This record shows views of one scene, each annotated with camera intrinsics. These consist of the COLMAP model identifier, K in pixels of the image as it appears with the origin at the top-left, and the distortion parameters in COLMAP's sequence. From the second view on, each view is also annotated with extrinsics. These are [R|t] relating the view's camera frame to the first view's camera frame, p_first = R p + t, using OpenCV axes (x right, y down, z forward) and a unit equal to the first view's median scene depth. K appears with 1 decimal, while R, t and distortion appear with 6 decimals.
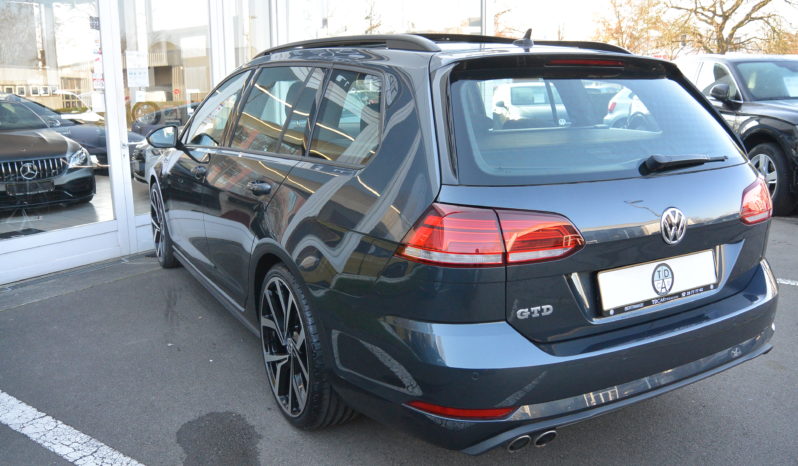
lens RADIAL K [[687.5, 0, 396.8], [0, 687.5, 237.6], [0, 0, 1]] dist [-0.139454, 0.057439]
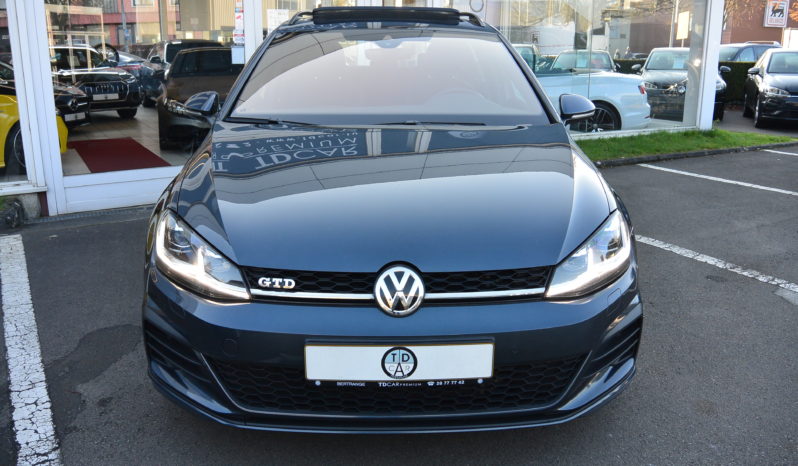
lens RADIAL K [[687.5, 0, 395.9], [0, 687.5, 232.2], [0, 0, 1]] dist [-0.139454, 0.057439]
pose [[0.896781, 0.130438, -0.422813, 0.835930], [-0.107094, 0.991136, 0.078620, -0.061514], [0.429320, -0.025224, 0.902800, 0.180340]]
